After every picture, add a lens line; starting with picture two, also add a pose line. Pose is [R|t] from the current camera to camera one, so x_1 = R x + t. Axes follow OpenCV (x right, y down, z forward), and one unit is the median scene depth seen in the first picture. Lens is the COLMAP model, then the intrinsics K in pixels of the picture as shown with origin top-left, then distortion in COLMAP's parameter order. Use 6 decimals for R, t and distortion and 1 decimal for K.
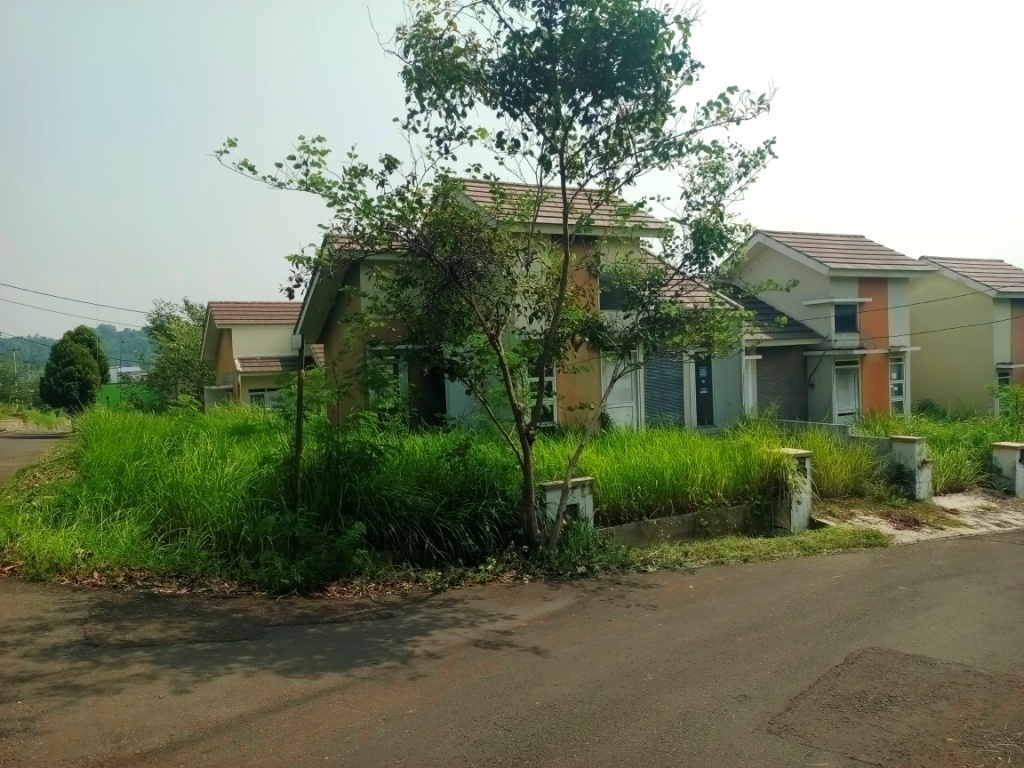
lens RADIAL K [[764.1, 0, 513.1], [0, 764.1, 381.5], [0, 0, 1]] dist [0.036375, -0.031034]
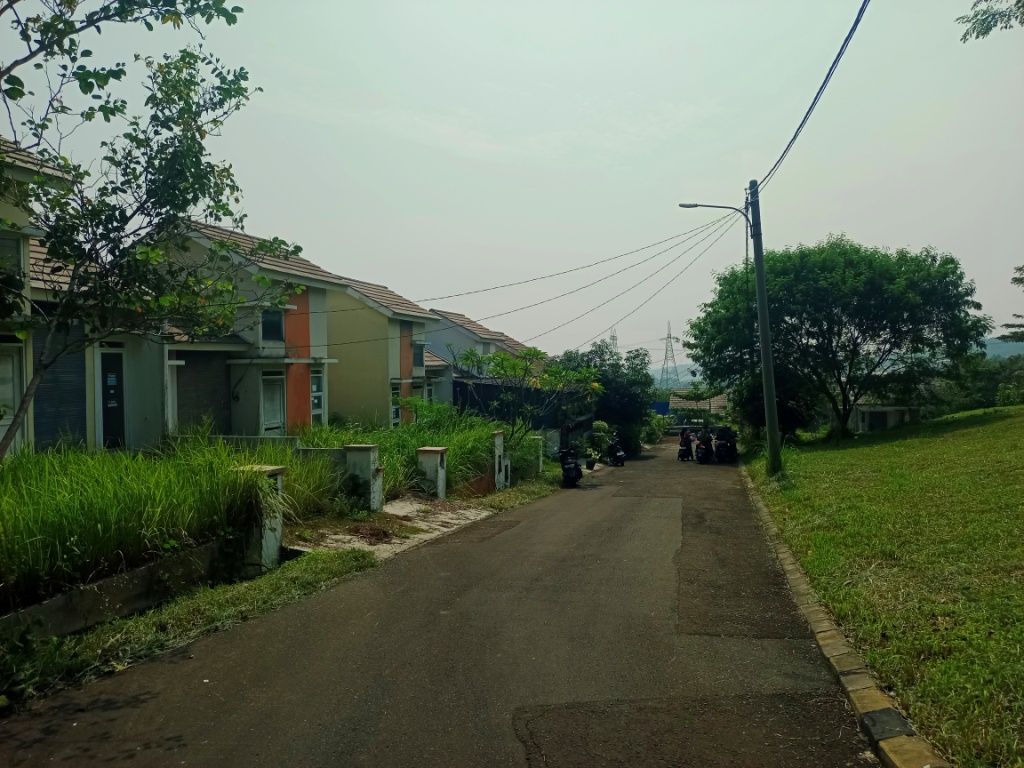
lens RADIAL K [[764.1, 0, 513.2], [0, 764.1, 387.9], [0, 0, 1]] dist [0.036375, -0.031034]
pose [[0.703334, 0.002230, 0.710856, -0.030073], [0.016178, 0.999686, -0.019143, 0.025834], [-0.710675, 0.024964, 0.703077, 0.237875]]
